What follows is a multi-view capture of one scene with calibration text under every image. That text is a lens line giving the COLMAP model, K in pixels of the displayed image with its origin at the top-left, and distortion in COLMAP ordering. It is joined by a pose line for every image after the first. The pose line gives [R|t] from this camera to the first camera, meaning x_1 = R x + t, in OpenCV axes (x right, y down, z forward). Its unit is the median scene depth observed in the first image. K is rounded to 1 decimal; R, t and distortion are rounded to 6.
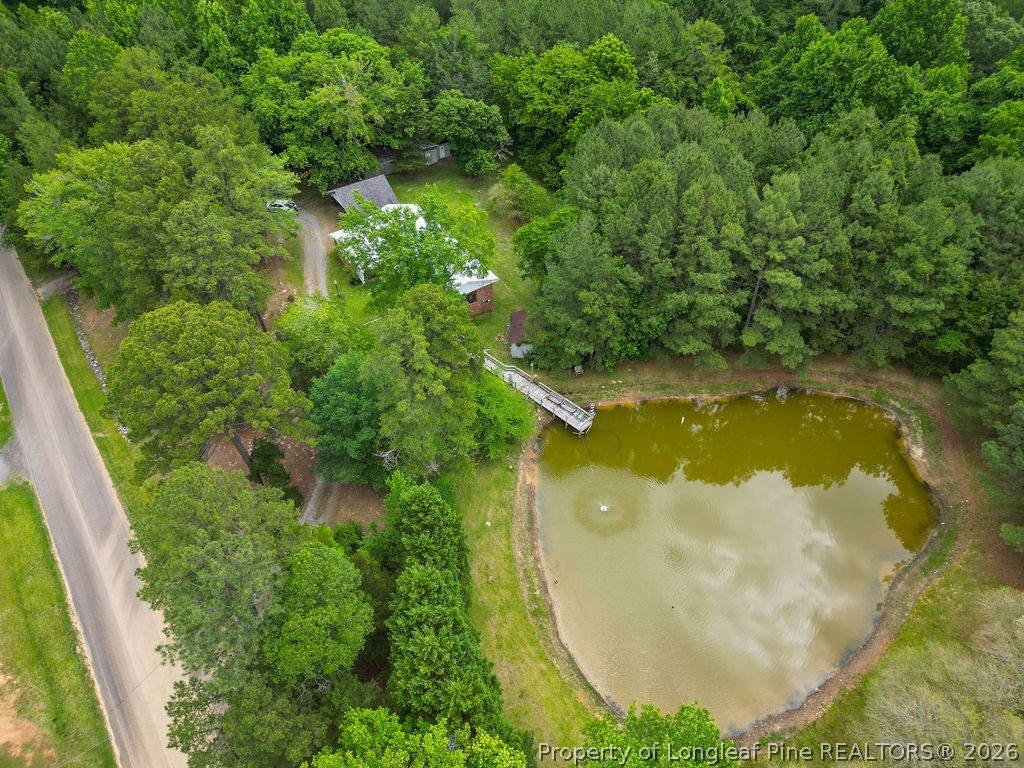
lens RADIAL K [[699.0, 0, 508.8], [0, 699.0, 389.1], [0, 0, 1]] dist [0.052833, -0.045709]
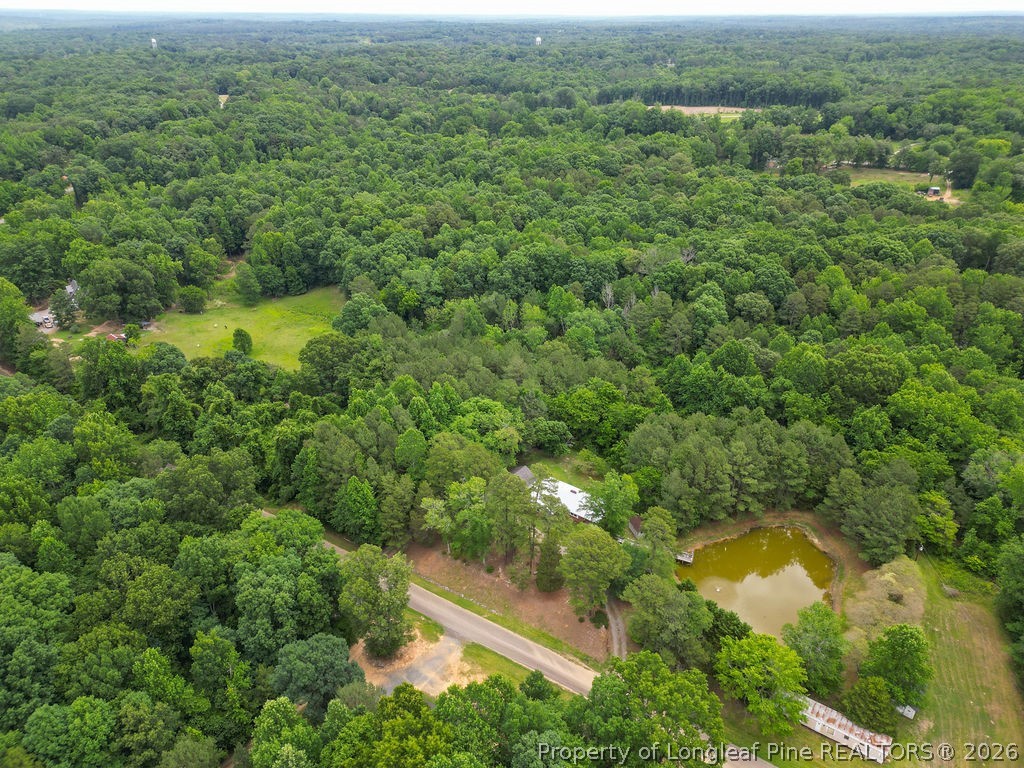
lens RADIAL K [[699.0, 0, 508.8], [0, 699.0, 389.1], [0, 0, 1]] dist [0.052833, -0.045709]
pose [[0.946955, -0.148480, 0.285008, -1.029942], [0.231774, 0.929887, -0.285641, 0.052717], [-0.222614, 0.336546, 0.914975, -1.148440]]
